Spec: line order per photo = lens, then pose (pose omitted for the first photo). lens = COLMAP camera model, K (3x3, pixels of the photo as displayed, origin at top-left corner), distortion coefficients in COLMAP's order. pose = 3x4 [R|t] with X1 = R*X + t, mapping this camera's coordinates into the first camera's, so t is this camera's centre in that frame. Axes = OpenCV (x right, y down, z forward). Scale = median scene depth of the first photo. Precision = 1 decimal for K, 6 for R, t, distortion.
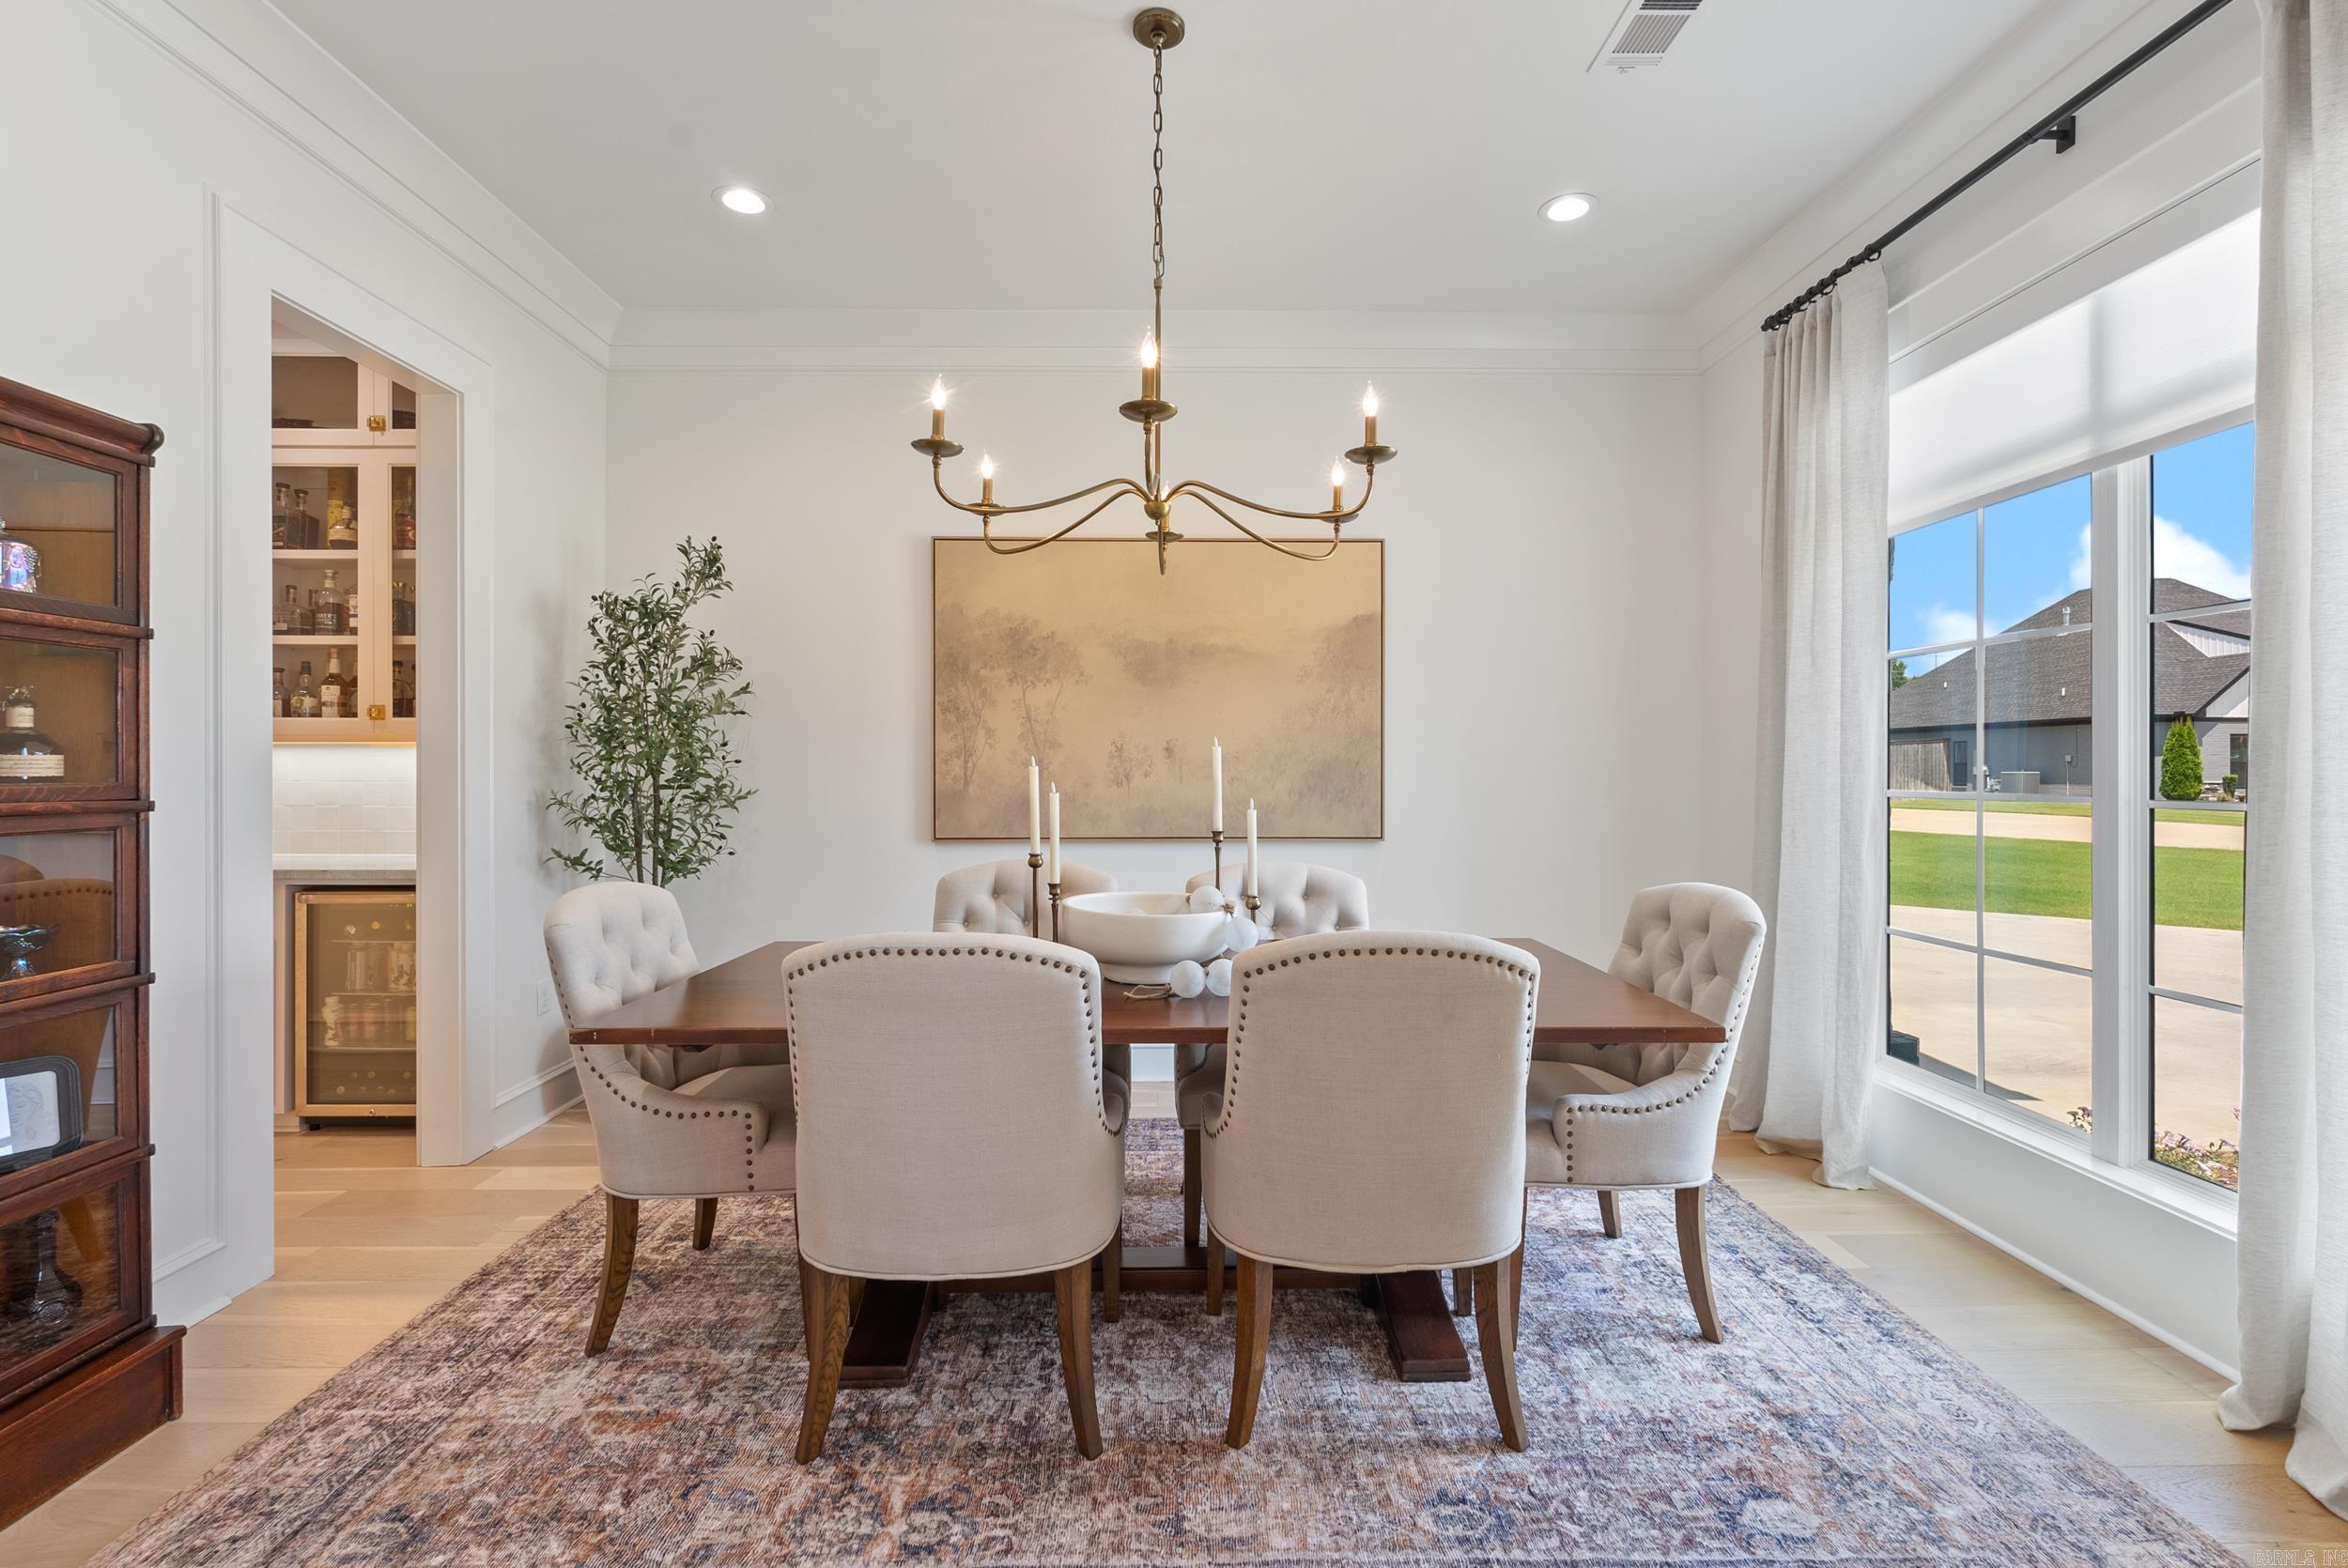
lens RADIAL K [[1048.4, 0, 1166.8], [0, 1048.4, 779.7], [0, 0, 1]] dist [-0.007668, 0.001006]
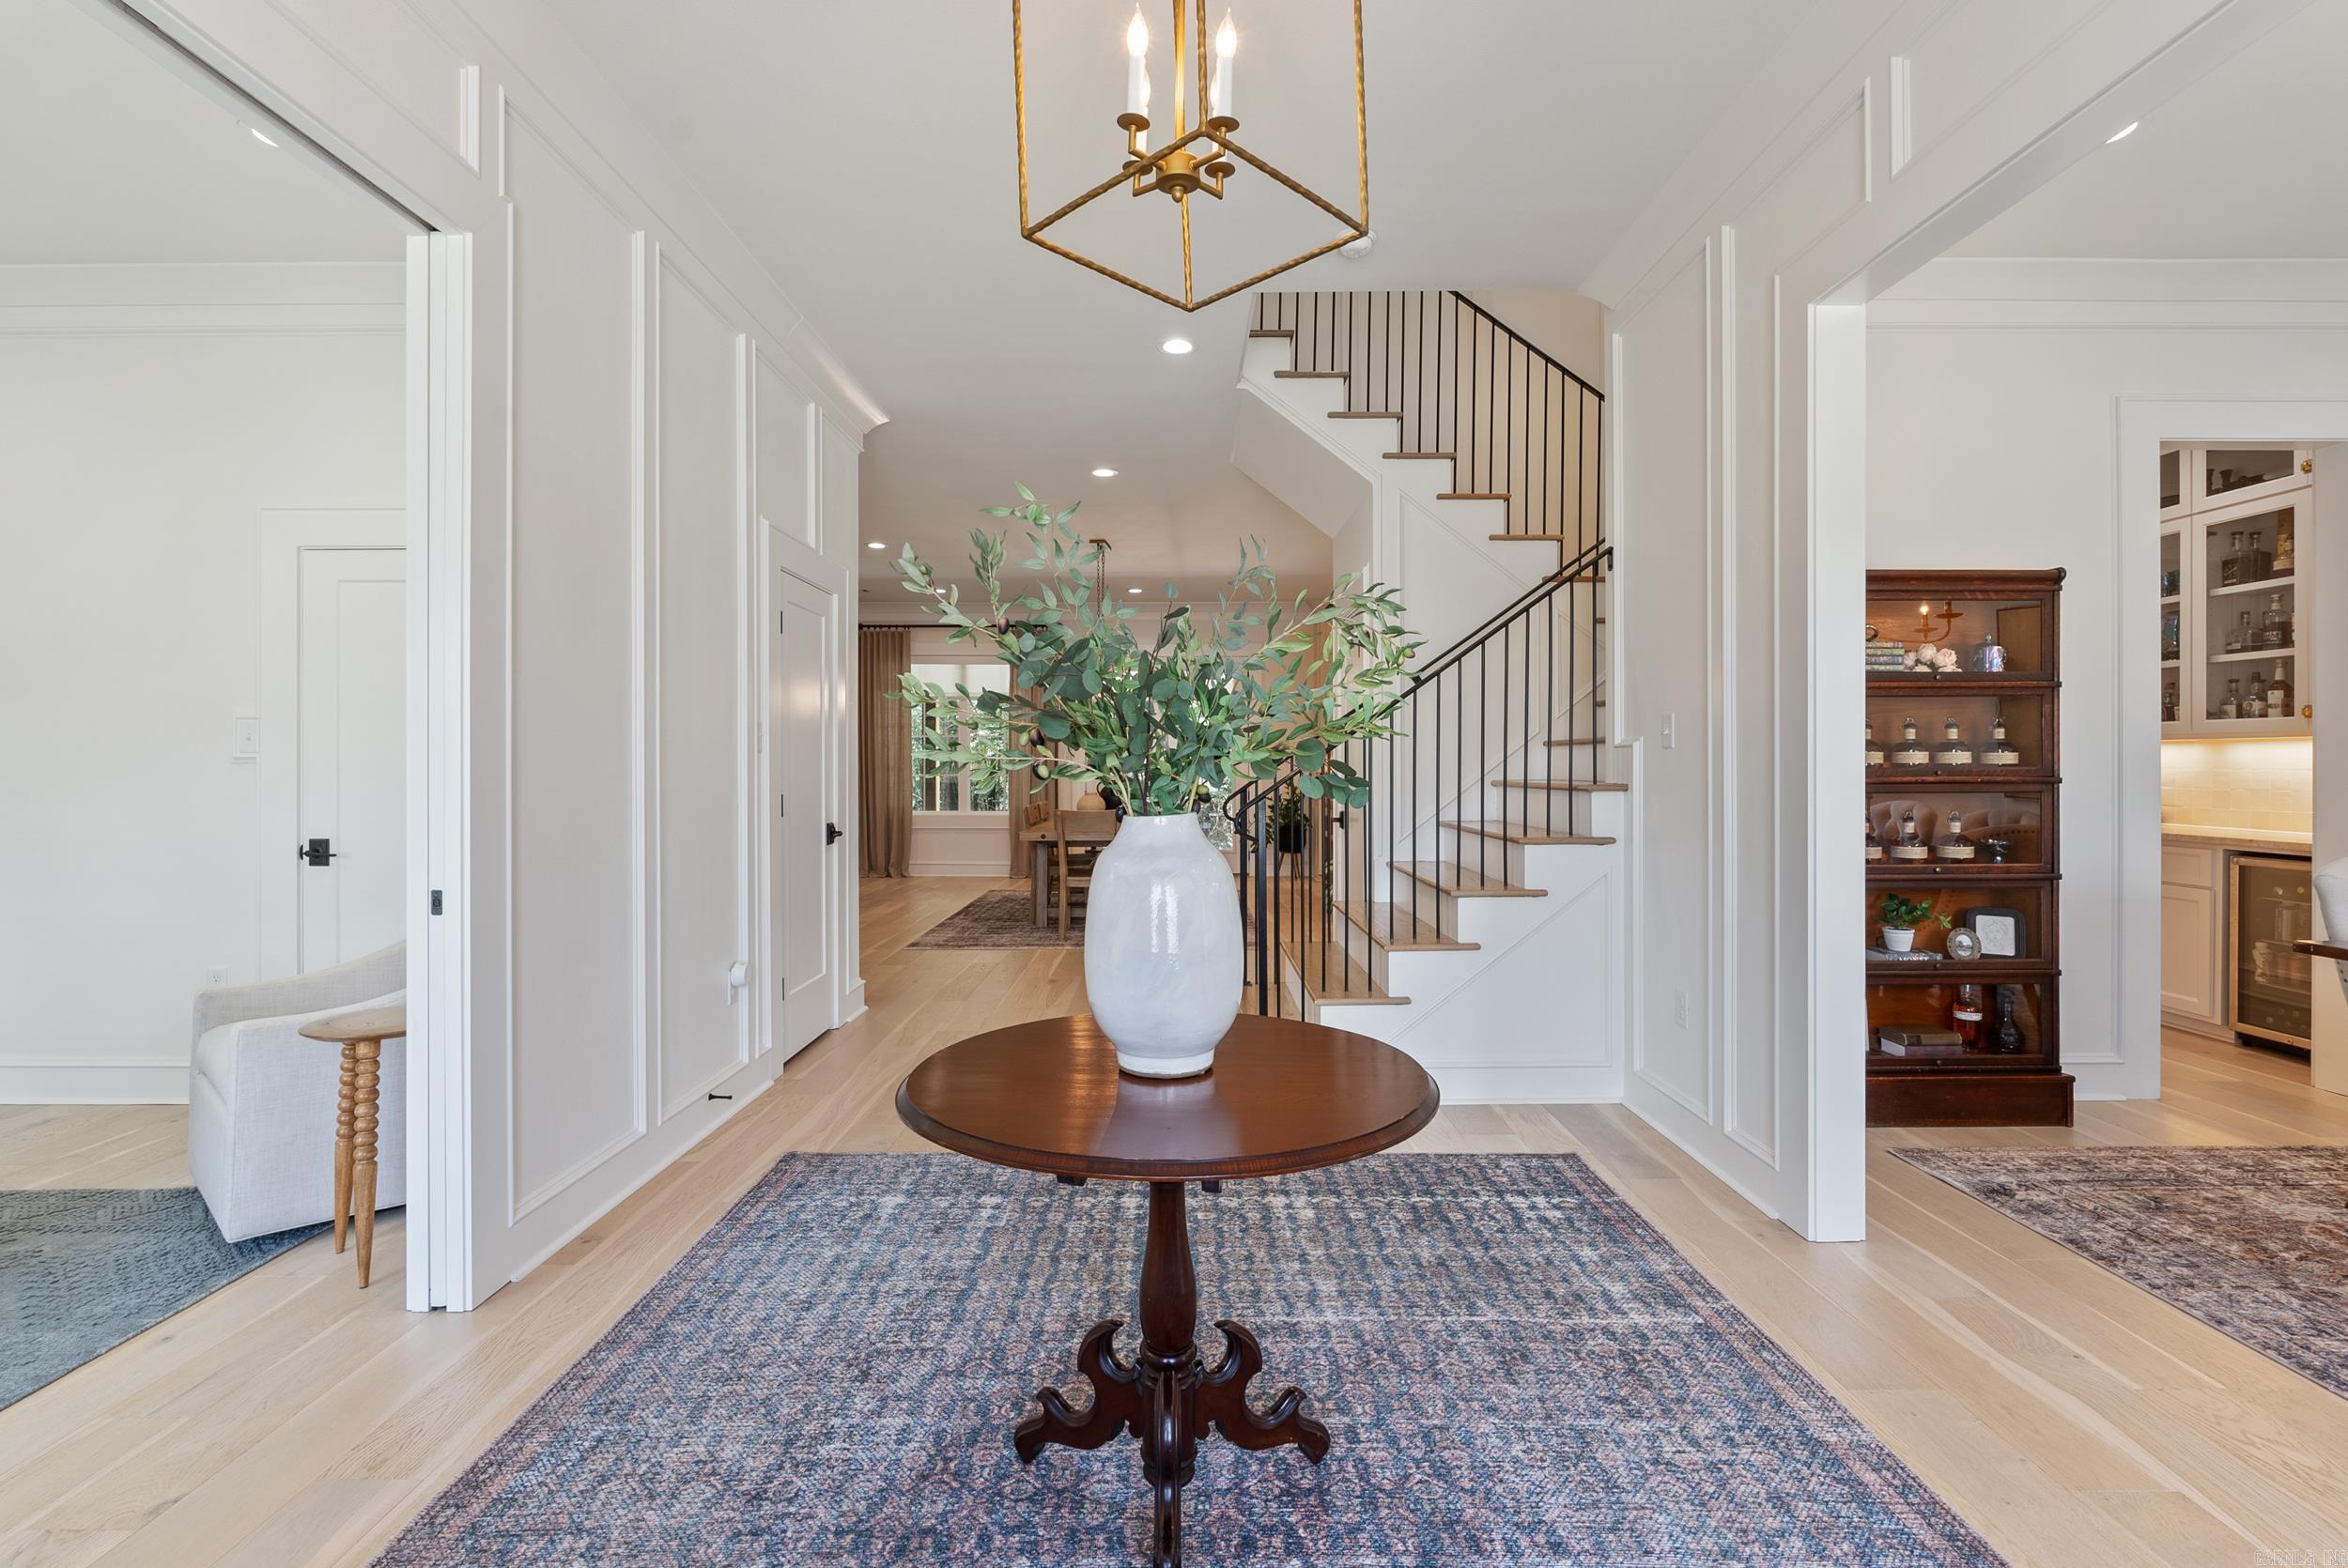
lens RADIAL K [[1048.4, 0, 1188.1], [0, 1048.4, 757.1], [0, 0, 1]] dist [-0.007668, 0.001006]
pose [[-0.020504, -0.008935, -0.999750, 0.794676], [-0.006064, 0.999943, -0.008812, 0.009244], [0.999771, 0.005882, -0.020557, -0.433033]]
